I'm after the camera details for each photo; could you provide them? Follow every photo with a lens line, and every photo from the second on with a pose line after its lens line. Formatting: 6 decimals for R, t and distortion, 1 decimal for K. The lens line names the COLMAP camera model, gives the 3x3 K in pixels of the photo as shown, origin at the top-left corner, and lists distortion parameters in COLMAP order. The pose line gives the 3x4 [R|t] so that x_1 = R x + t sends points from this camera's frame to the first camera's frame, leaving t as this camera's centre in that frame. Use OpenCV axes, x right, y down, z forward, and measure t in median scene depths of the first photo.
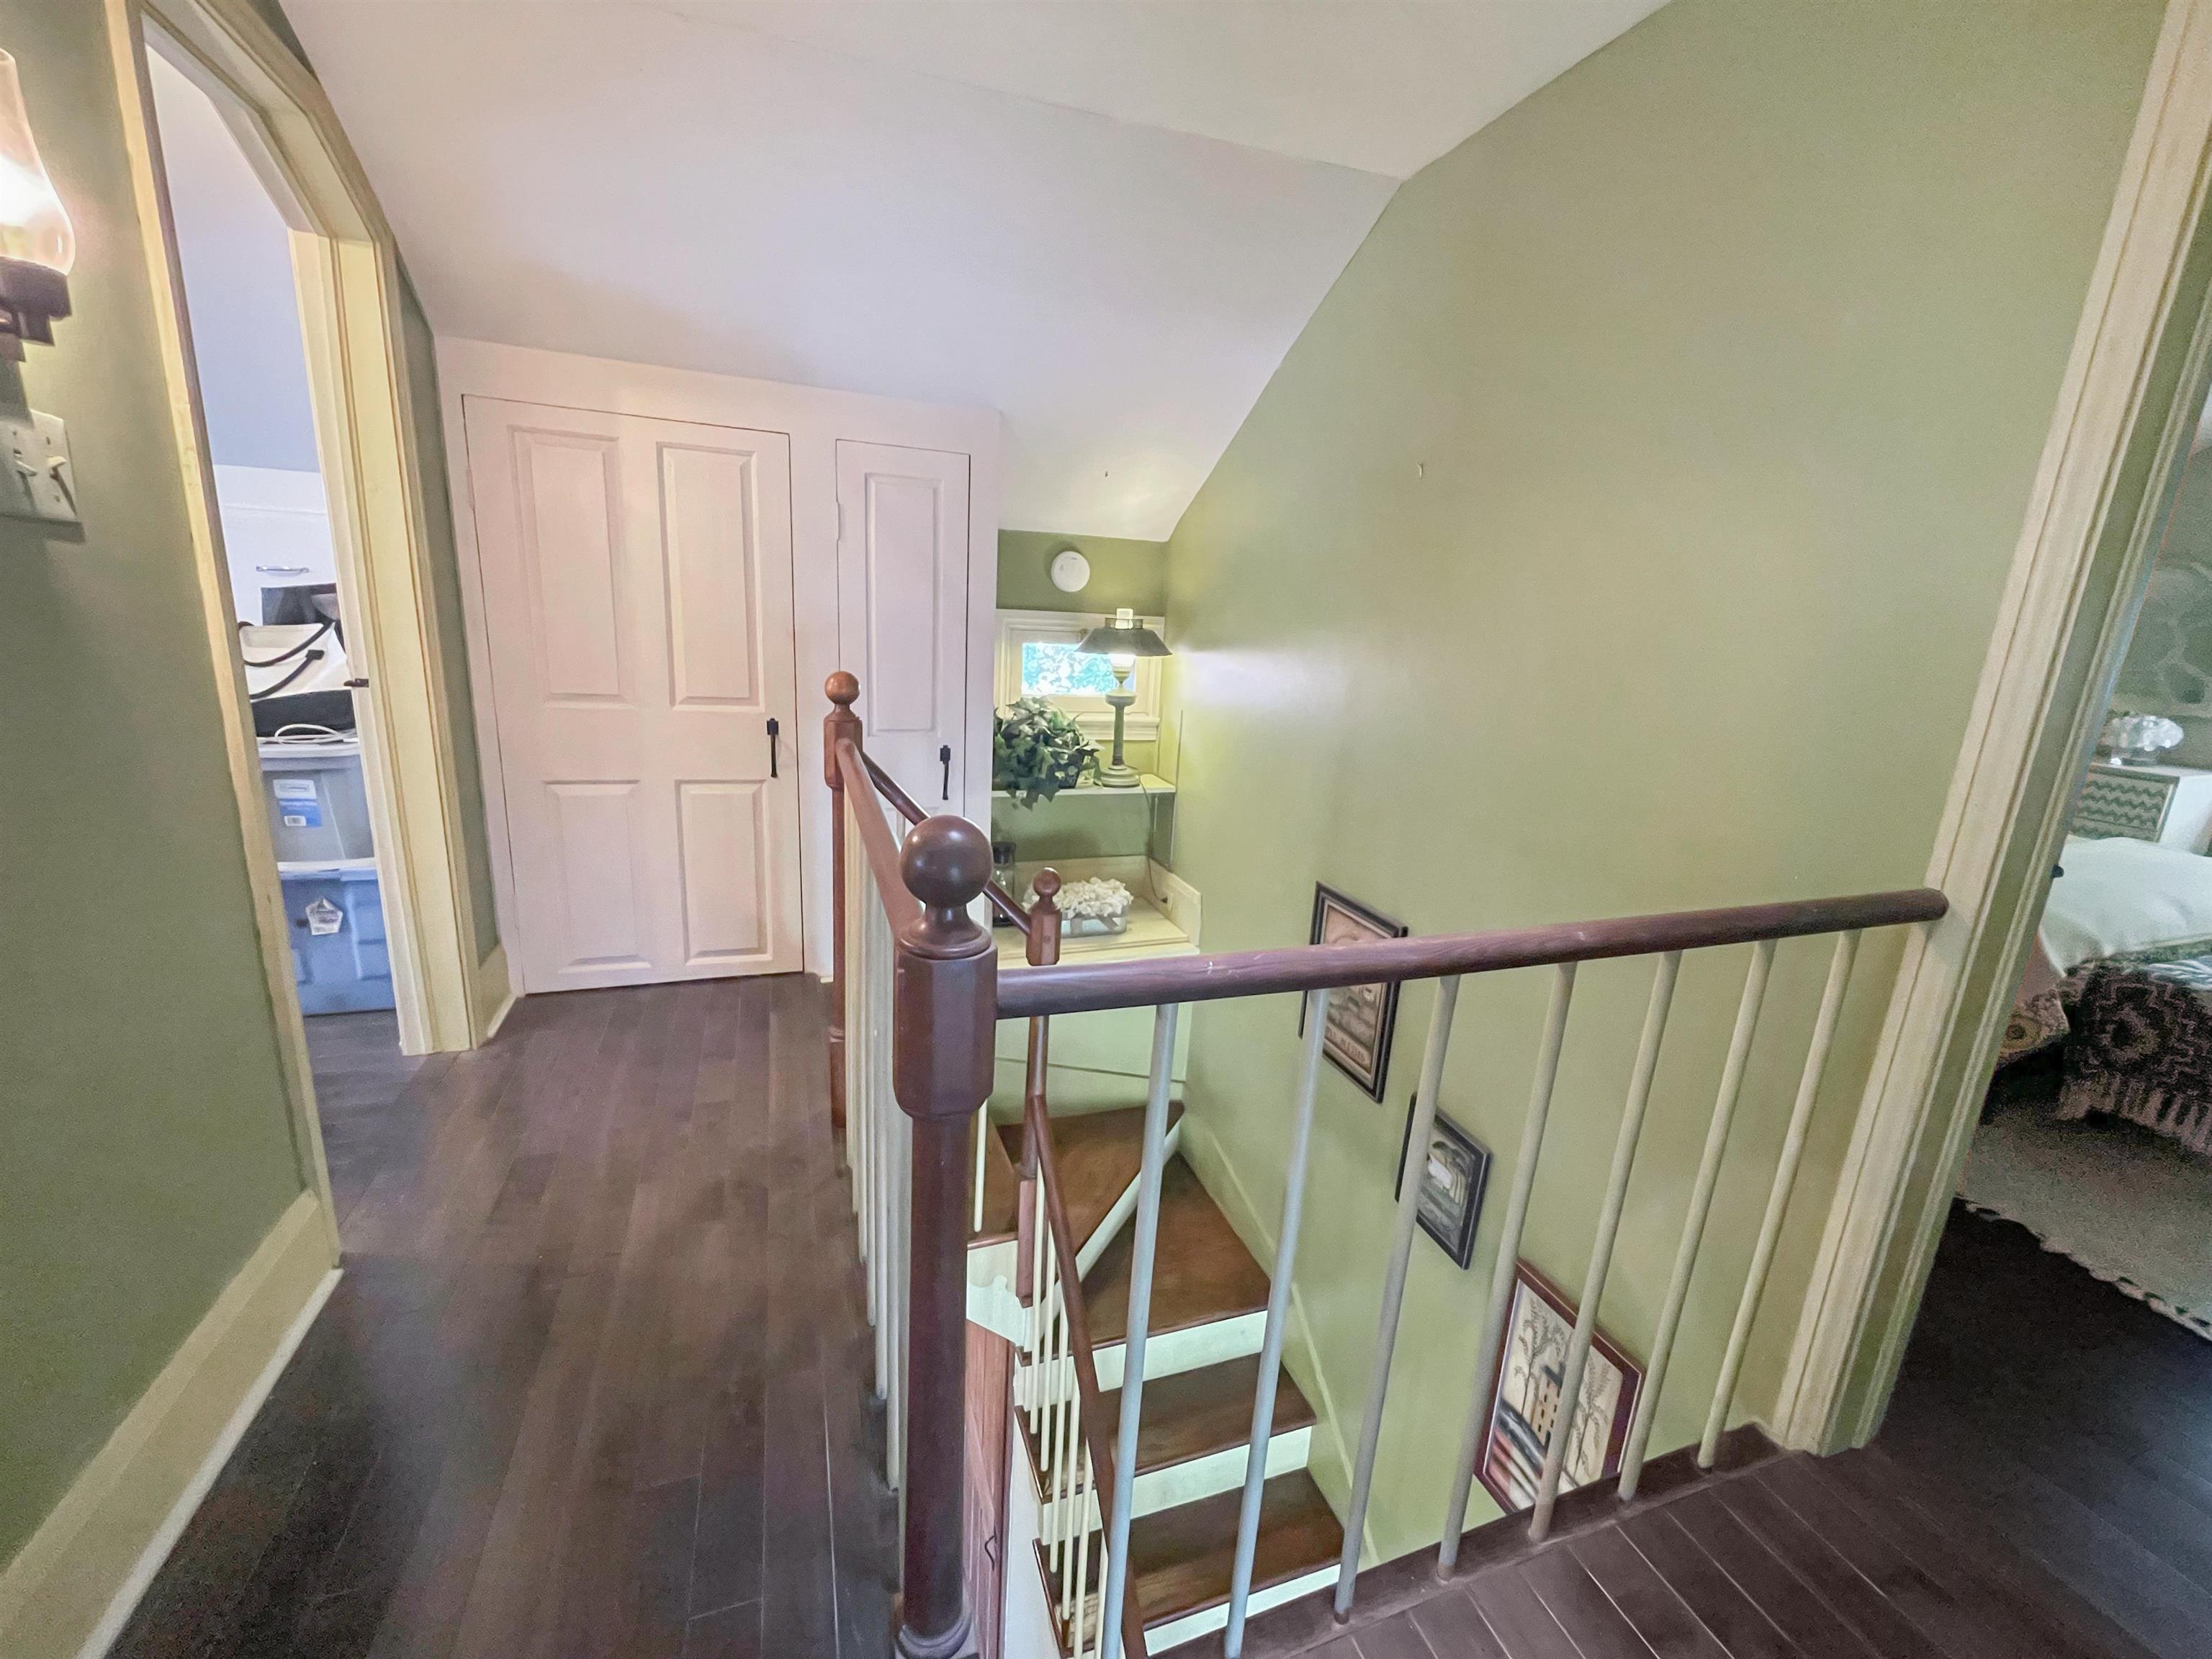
lens RADIAL K [[917.5, 0, 1110.6], [0, 917.5, 830.9], [0, 0, 1]] dist [-0.002054, -0.000071]
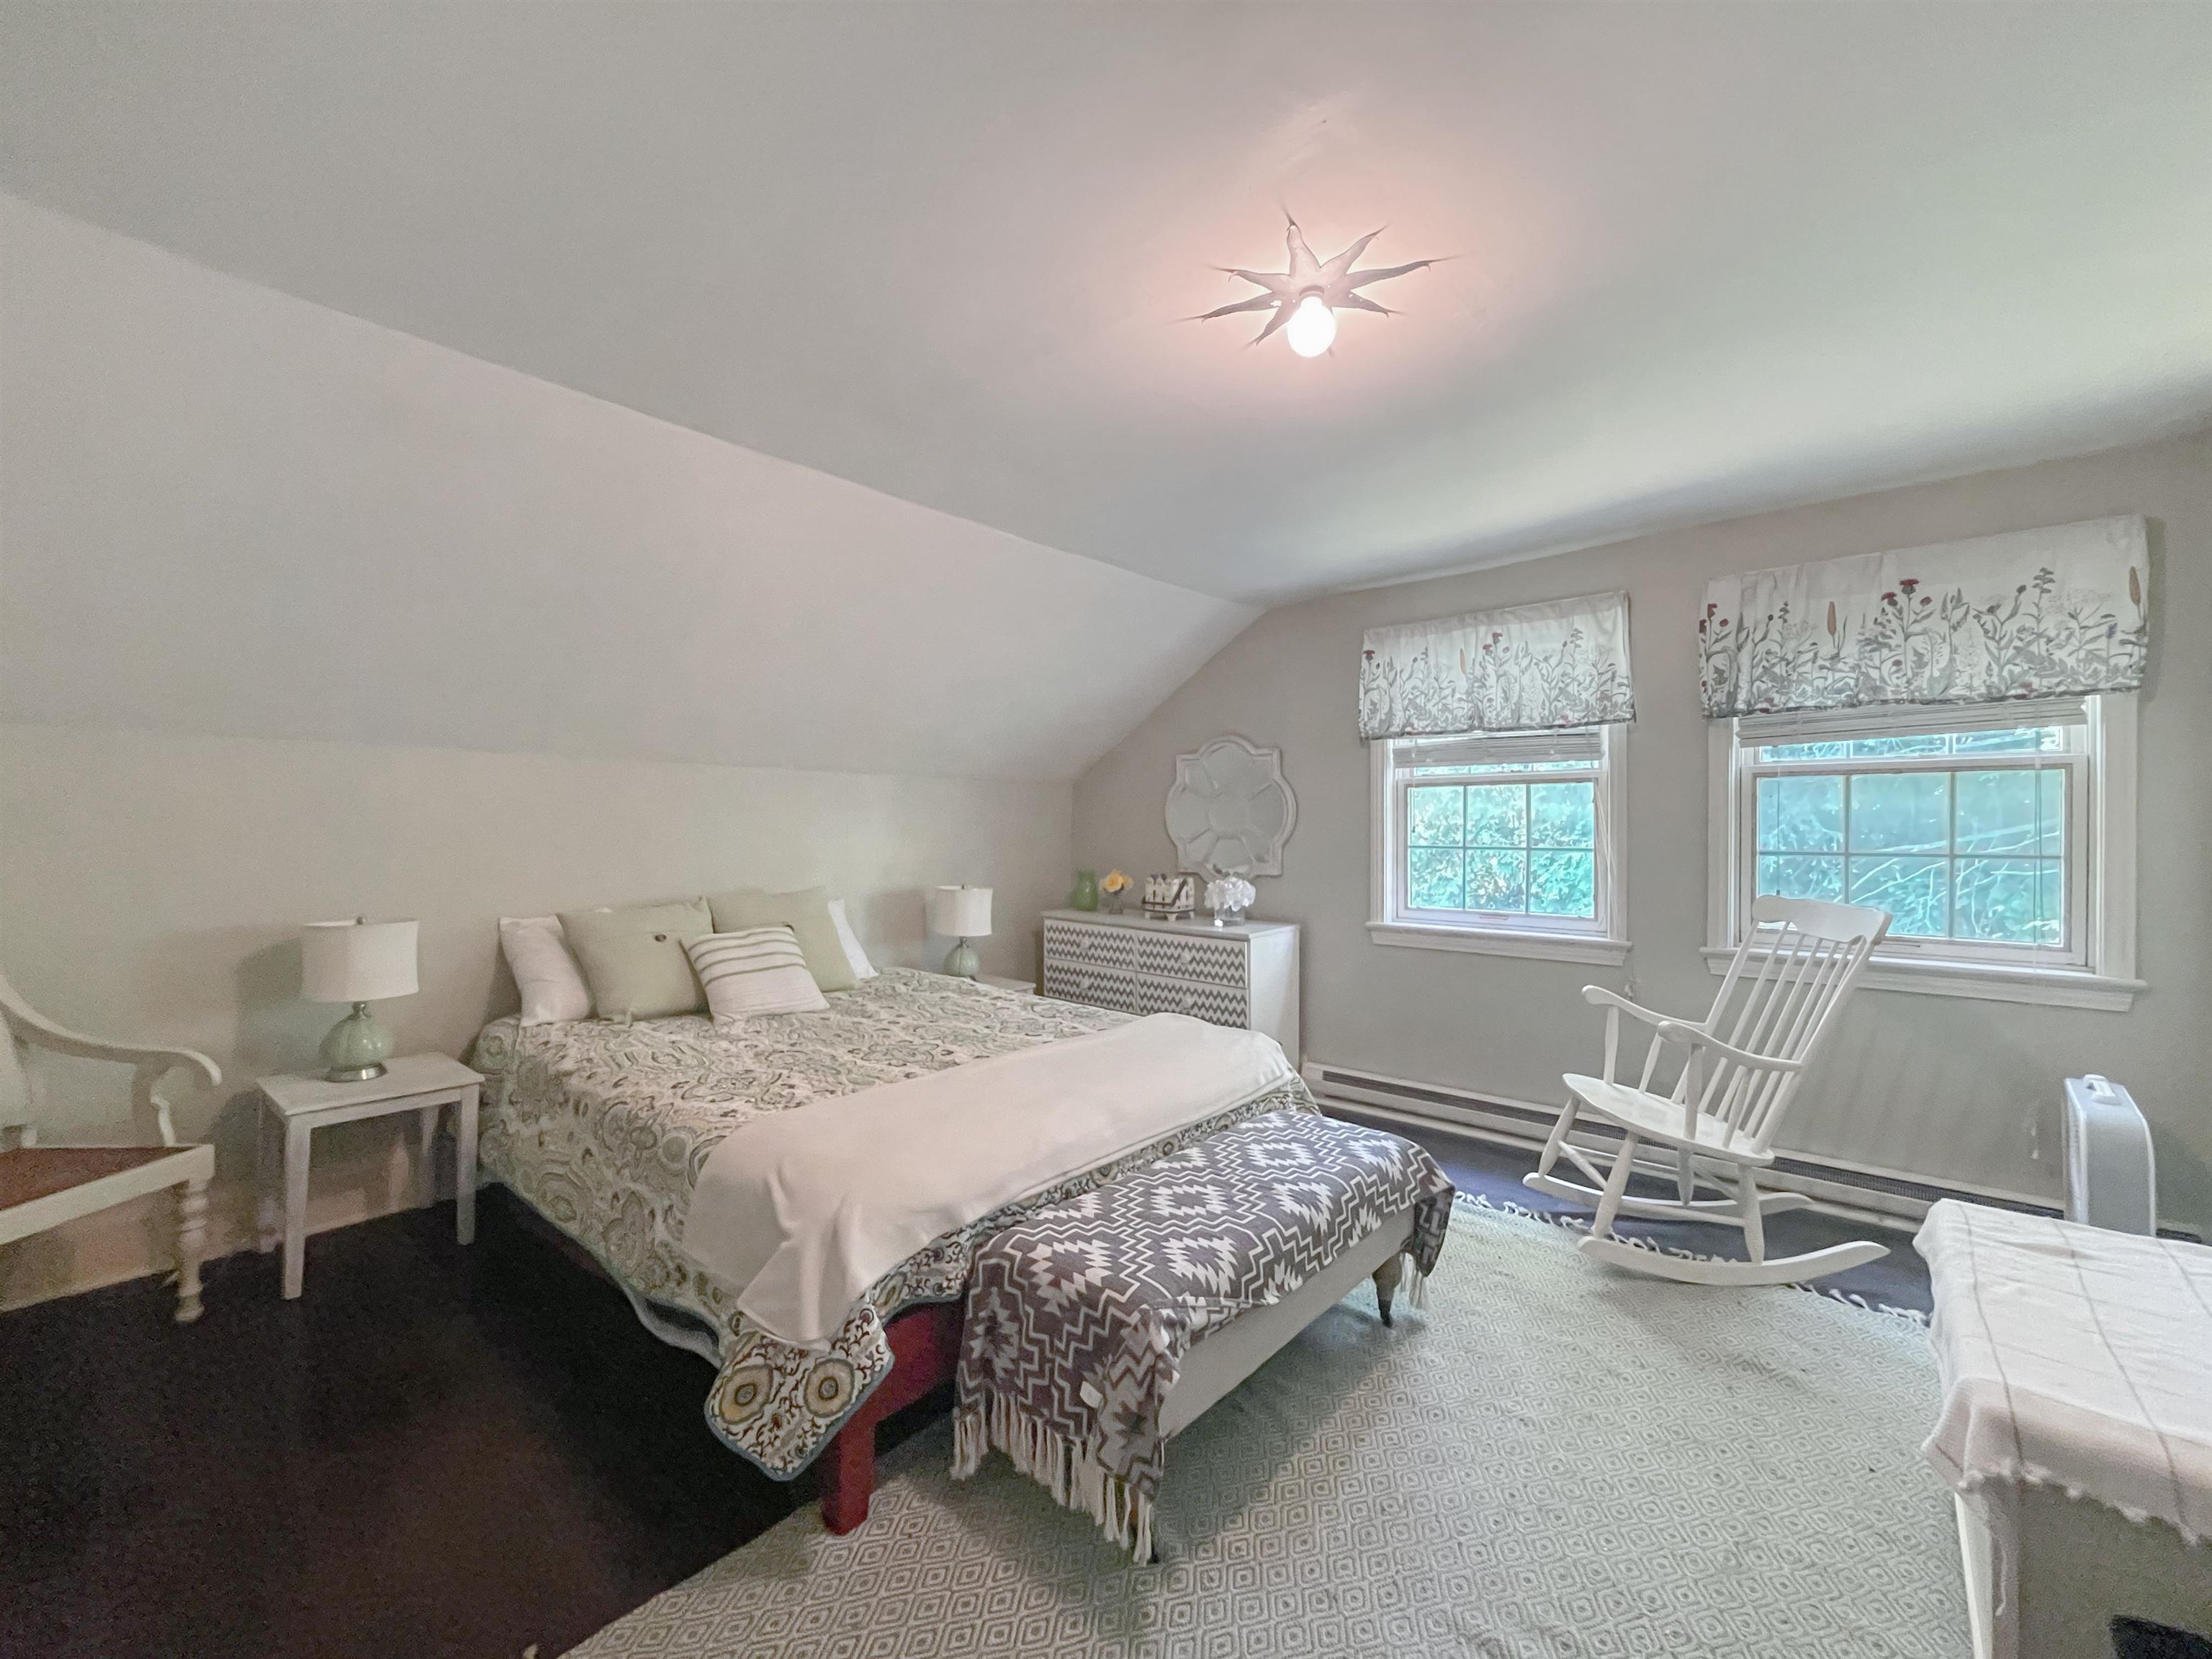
lens RADIAL K [[917.5, 0, 1107.1], [0, 917.5, 826.7], [0, 0, 1]] dist [-0.002054, -0.000071]
pose [[0.877072, -0.051767, 0.477561, 0.843792], [0.158706, 0.969576, -0.186372, -0.015406], [-0.453383, 0.239253, 0.858604, 0.242610]]
